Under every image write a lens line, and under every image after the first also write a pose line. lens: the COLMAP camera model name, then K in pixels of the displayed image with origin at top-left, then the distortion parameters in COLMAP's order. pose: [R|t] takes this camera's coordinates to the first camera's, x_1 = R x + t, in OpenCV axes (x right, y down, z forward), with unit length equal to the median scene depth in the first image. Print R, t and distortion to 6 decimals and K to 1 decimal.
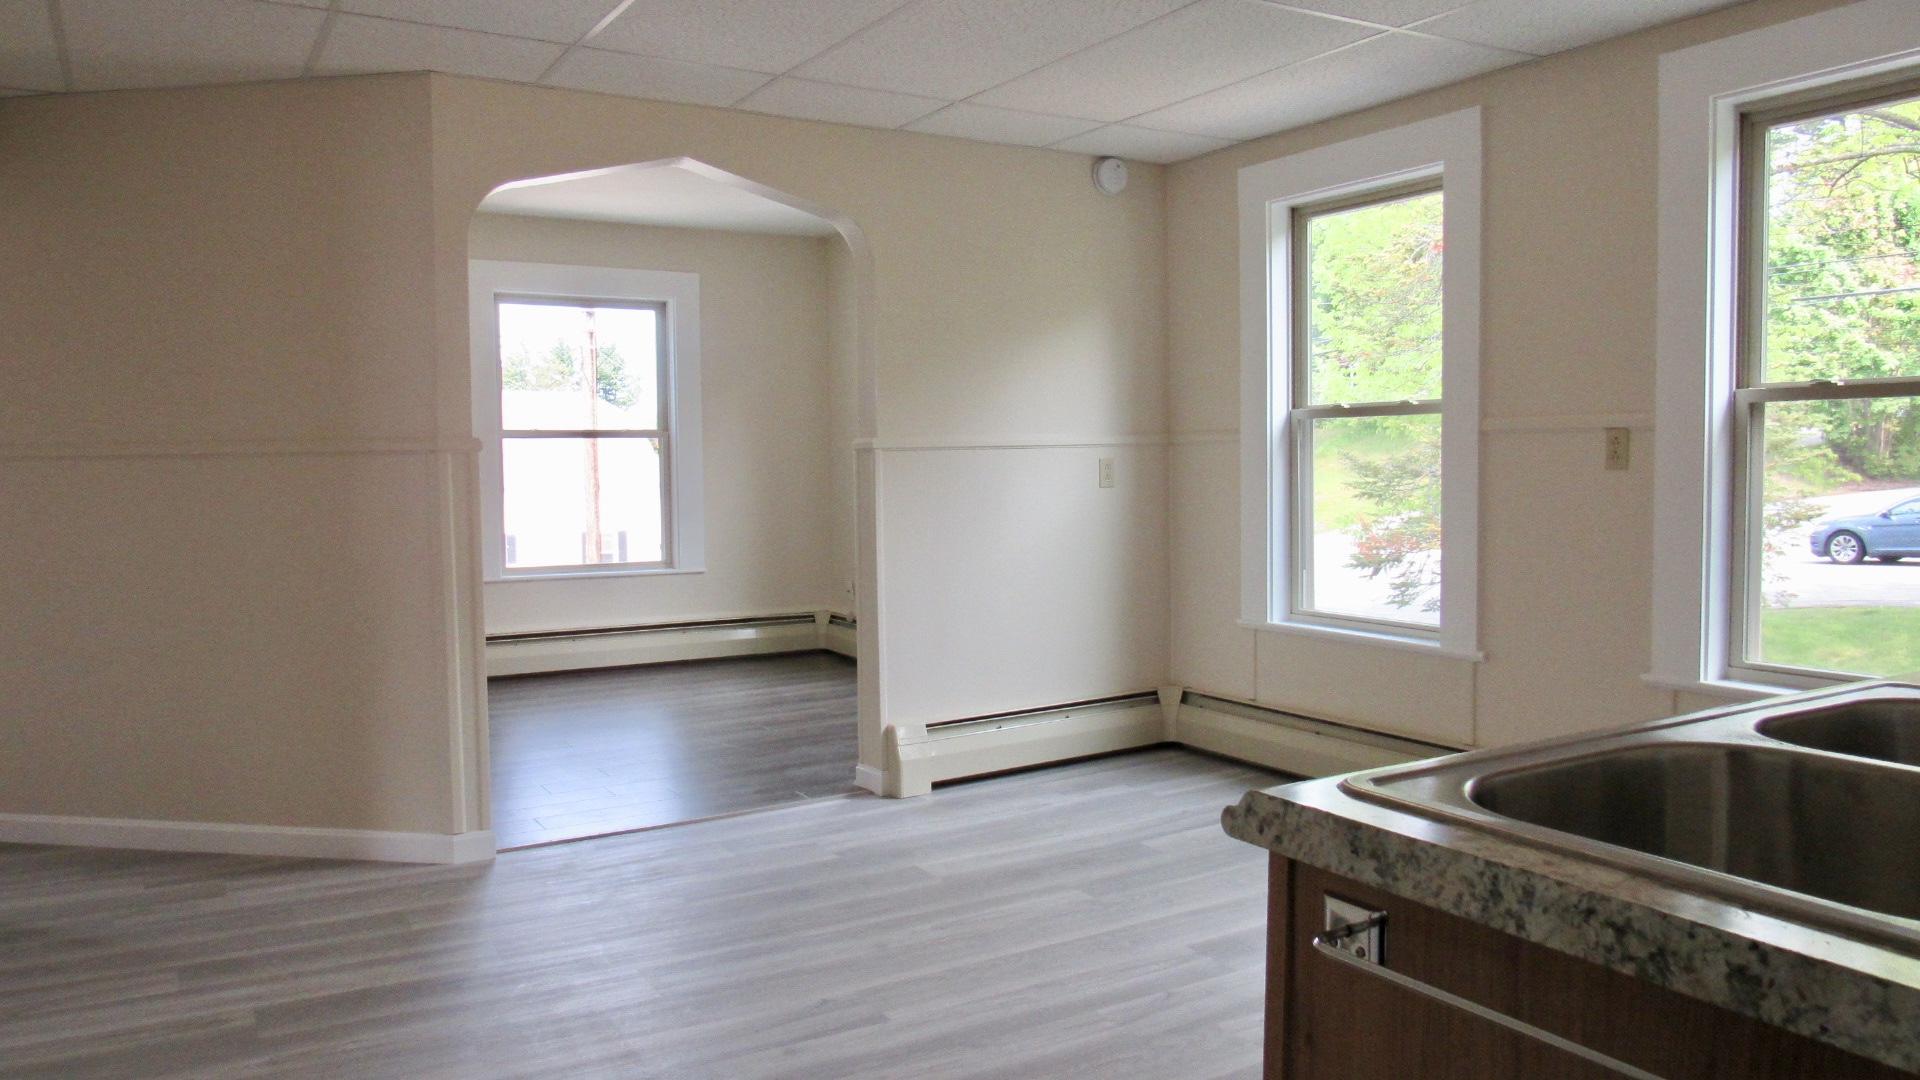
lens RADIAL K [[1333.8, 0, 960.0], [0, 1333.8, 540.0], [0, 0, 1]] dist [-0.036381, 0.026268]
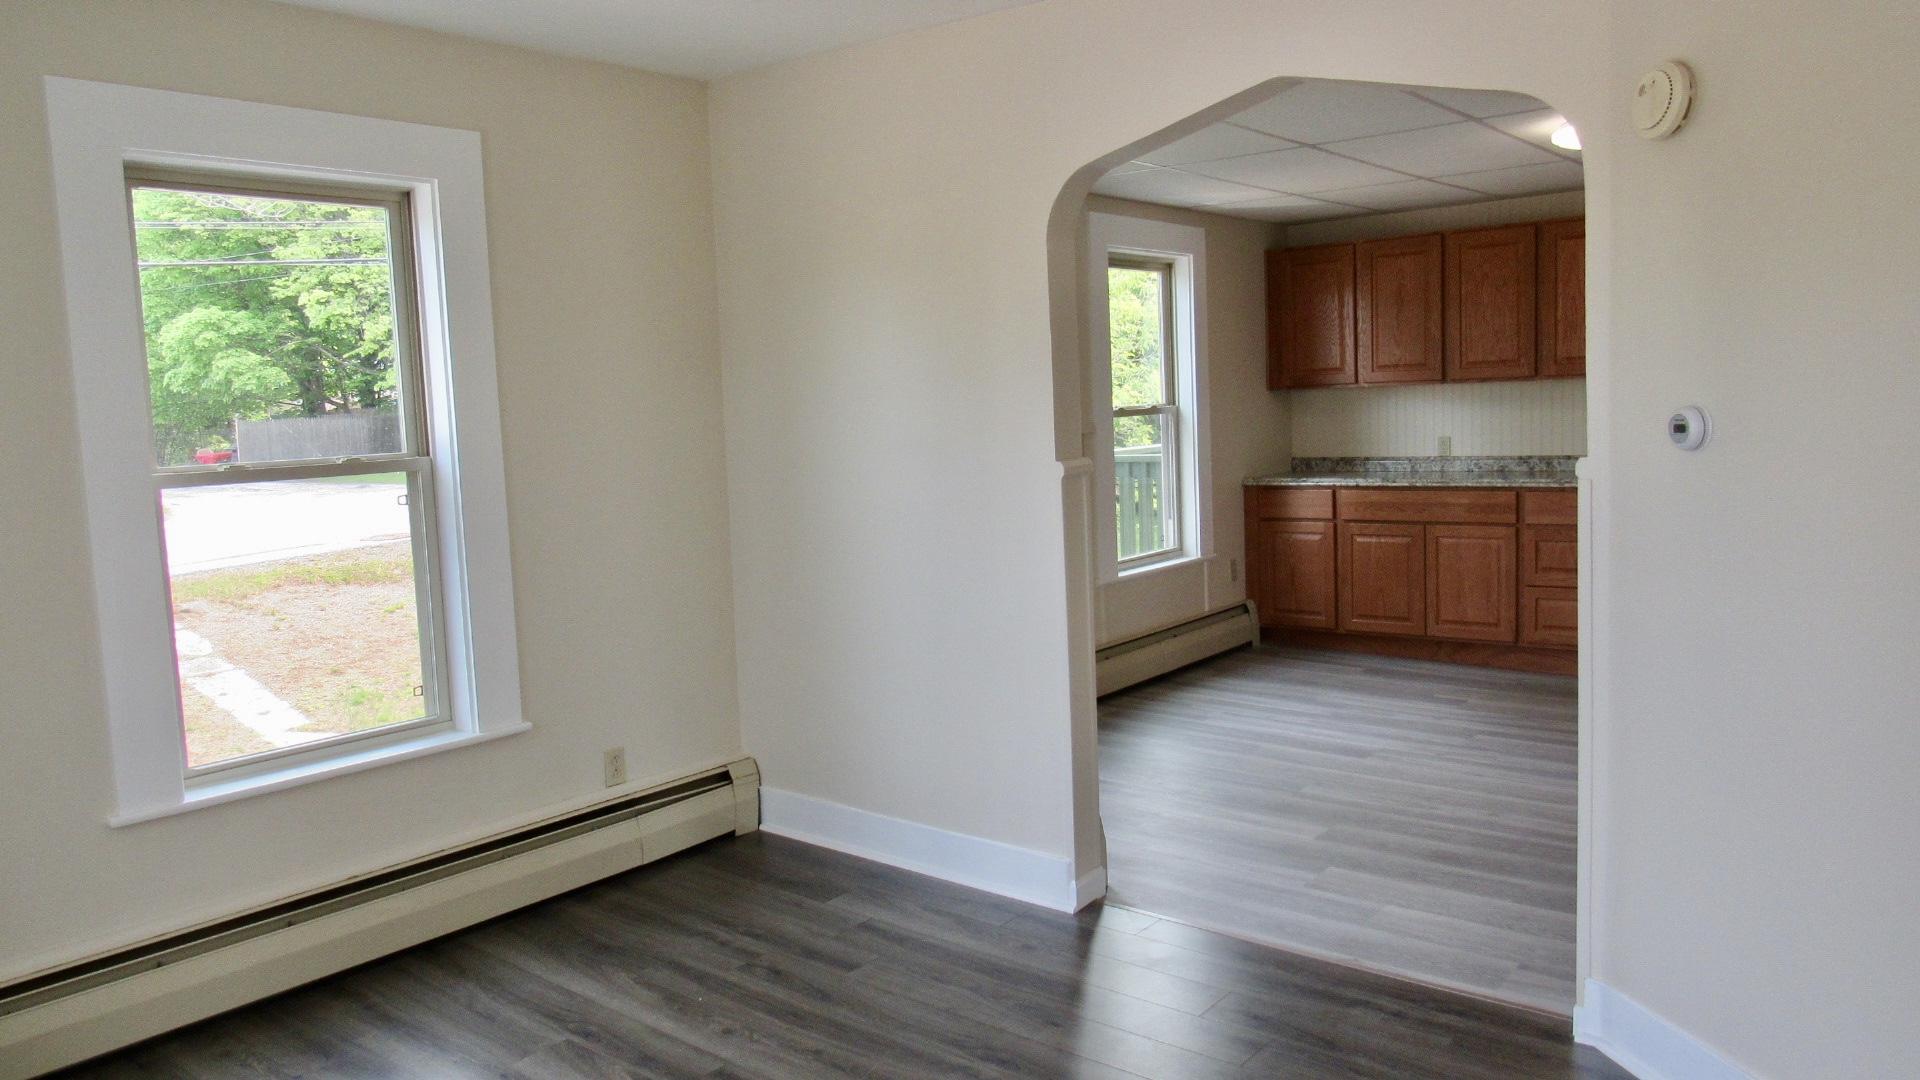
lens RADIAL K [[1369.7, 0, 960.0], [0, 1369.7, 540.0], [0, 0, 1]] dist [-0.019151, -0.010222]
pose [[-0.343573, -0.068829, 0.936600, -1.018274], [0.094765, 0.989679, 0.107492, -0.150172], [-0.934333, 0.125688, -0.333504, 1.713730]]
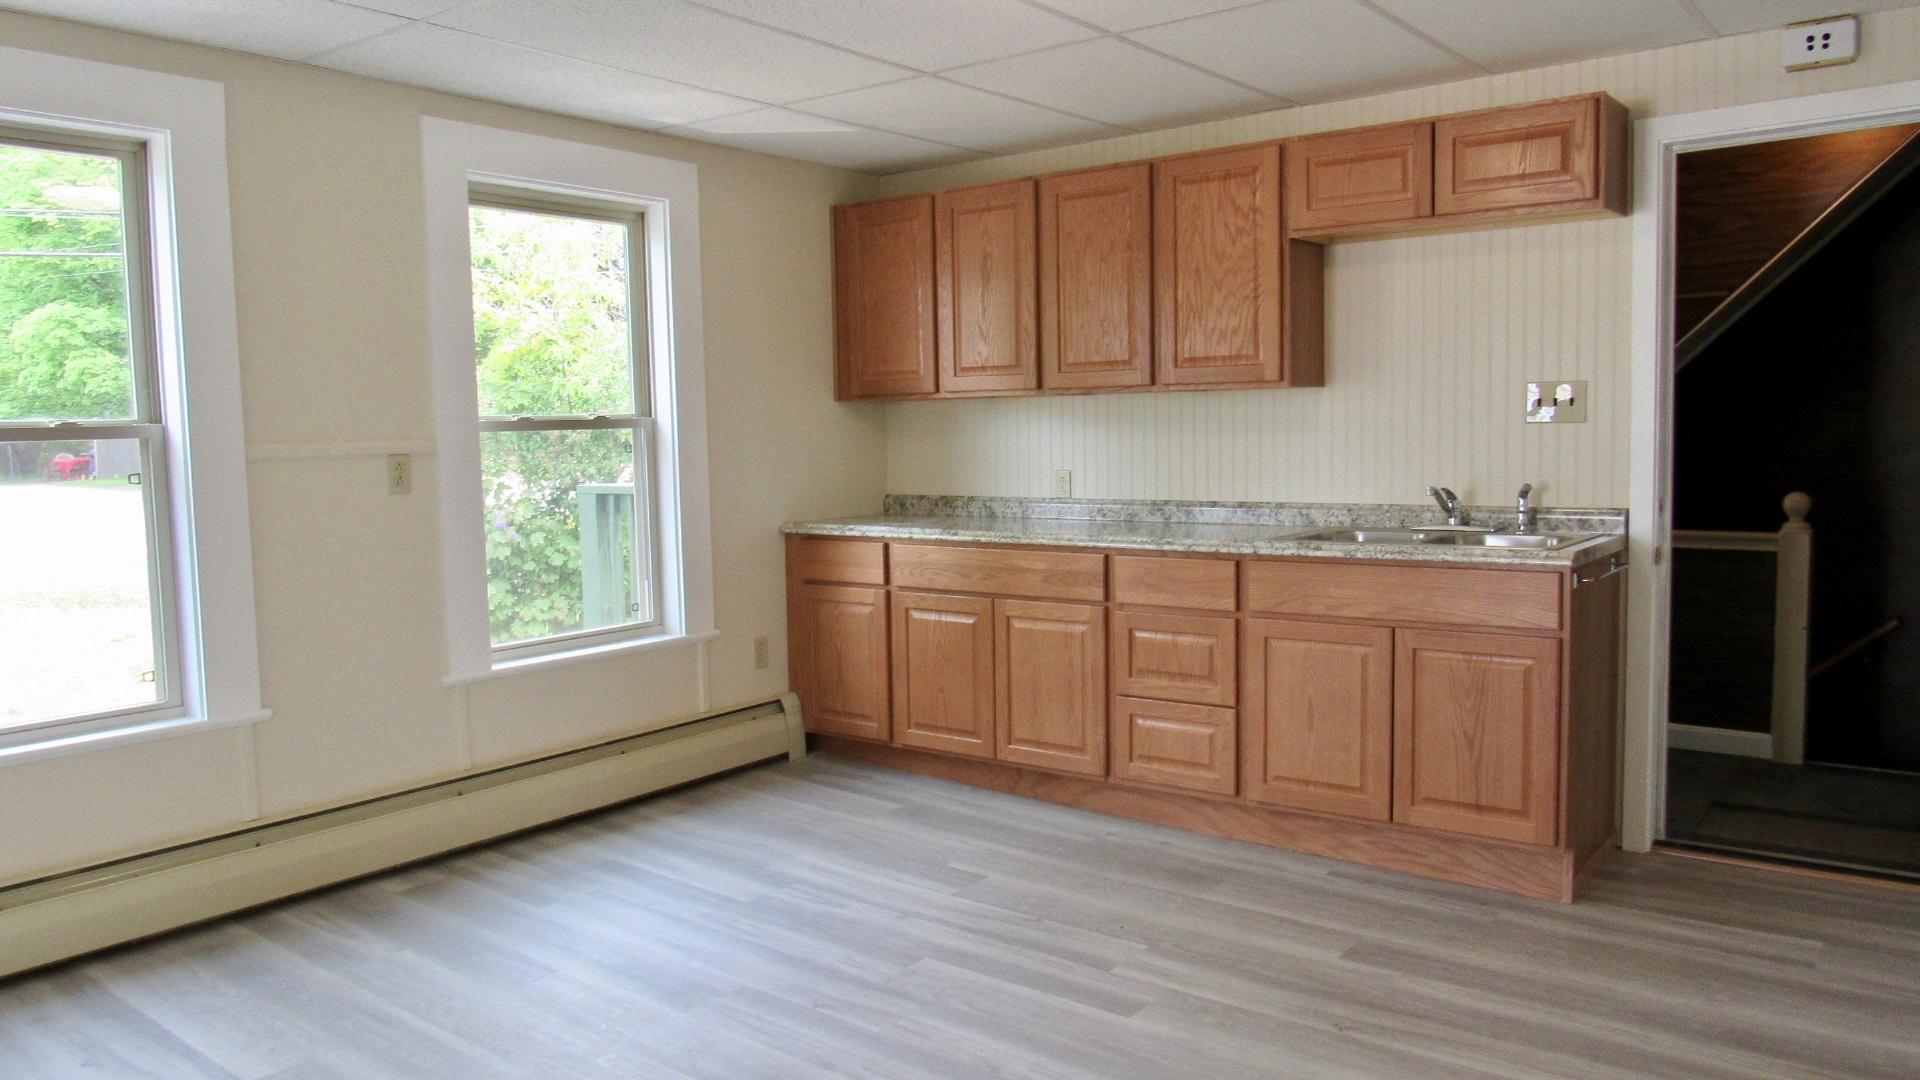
lens RADIAL K [[1377.4, 0, 936.7], [0, 1377.4, 535.0], [0, 0, 1]] dist [-0.017772, -0.002090]
pose [[-0.357735, -0.057224, 0.932068, -0.673201], [0.071152, 0.993549, 0.088307, -0.087342], [-0.931108, 0.097909, -0.351356, 1.003435]]
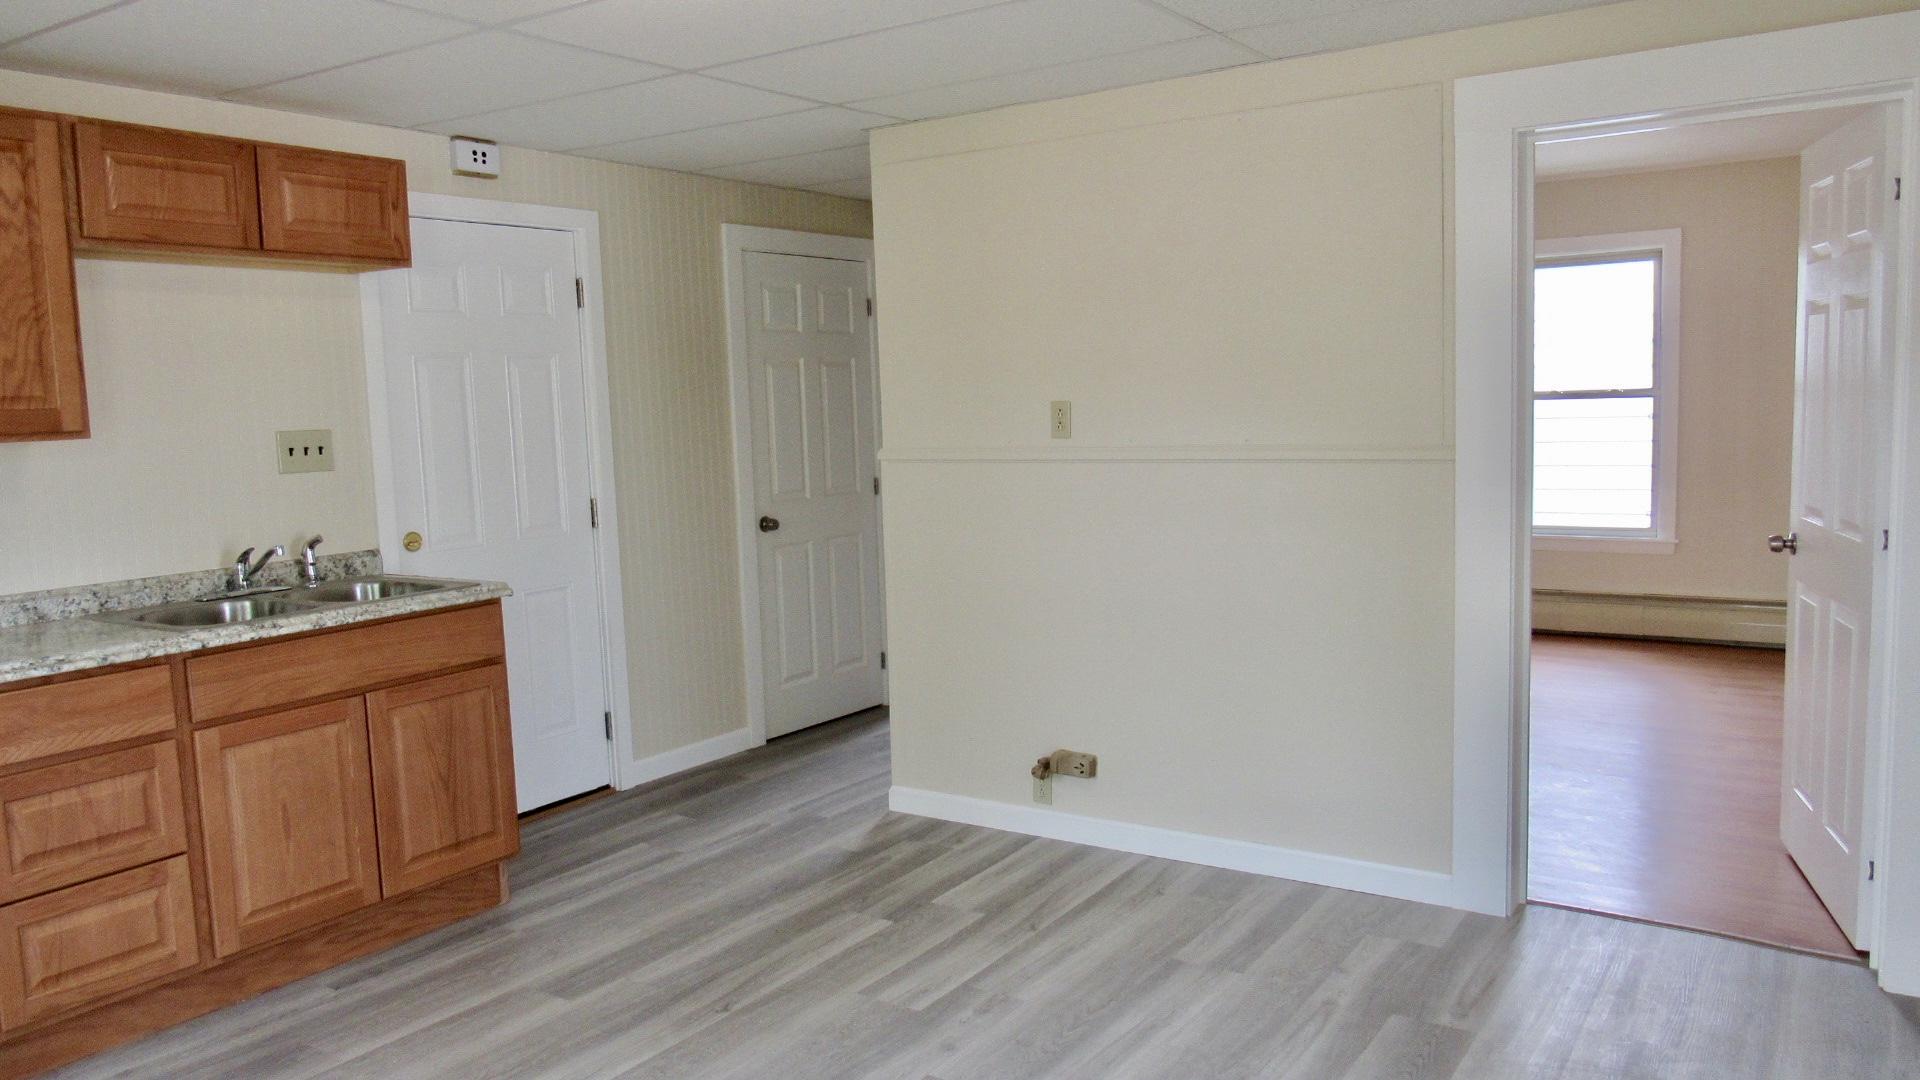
lens RADIAL K [[1369.7, 0, 960.0], [0, 1369.7, 540.0], [0, 0, 1]] dist [-0.019151, -0.010222]
pose [[-0.902617, 0.084046, -0.422160, 0.178864], [0.021401, 0.988302, 0.151000, -0.144055], [0.429913, 0.127261, -0.893857, 1.345271]]
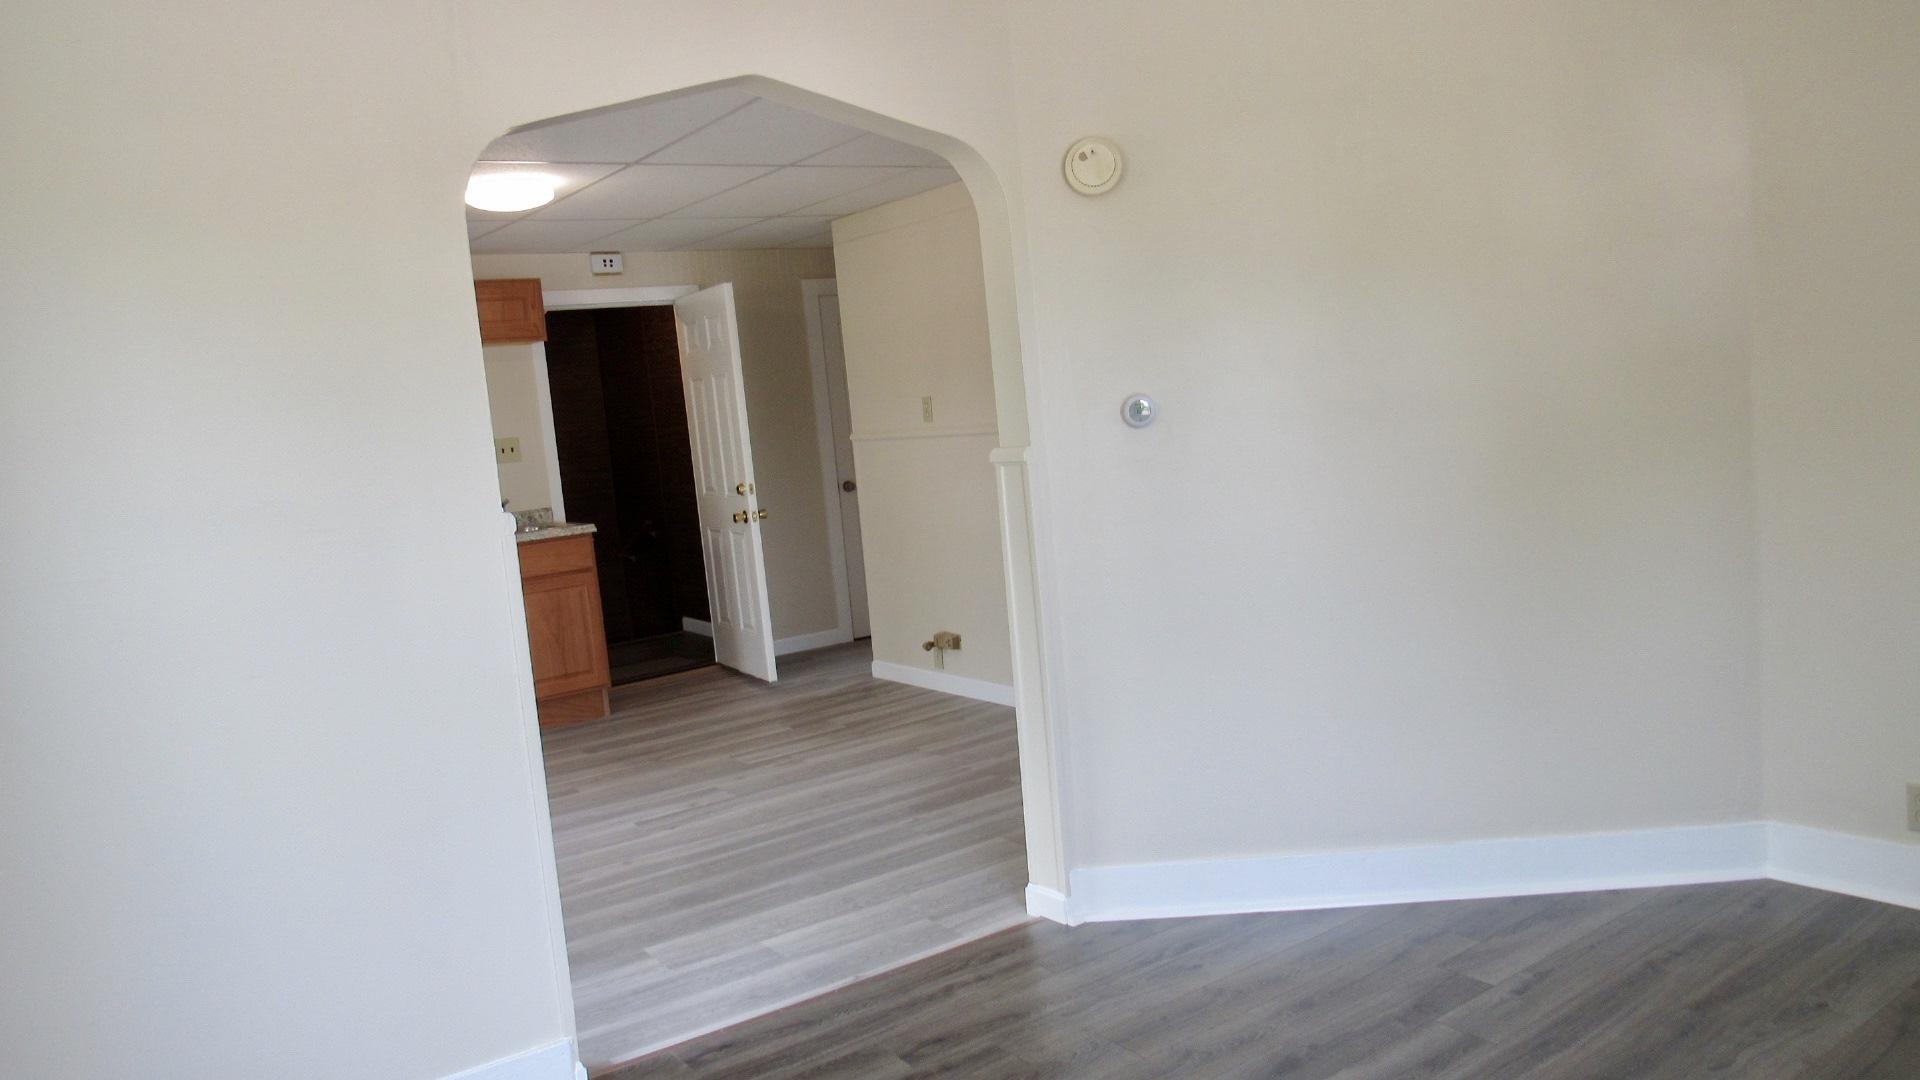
lens RADIAL K [[1369.7, 0, 960.0], [0, 1369.7, 540.0], [0, 0, 1]] dist [-0.019151, -0.010222]
pose [[-0.991471, 0.108998, -0.071446, -0.288813], [0.097325, 0.983833, 0.150333, -0.161506], [0.086677, 0.142097, -0.986050, 2.059122]]
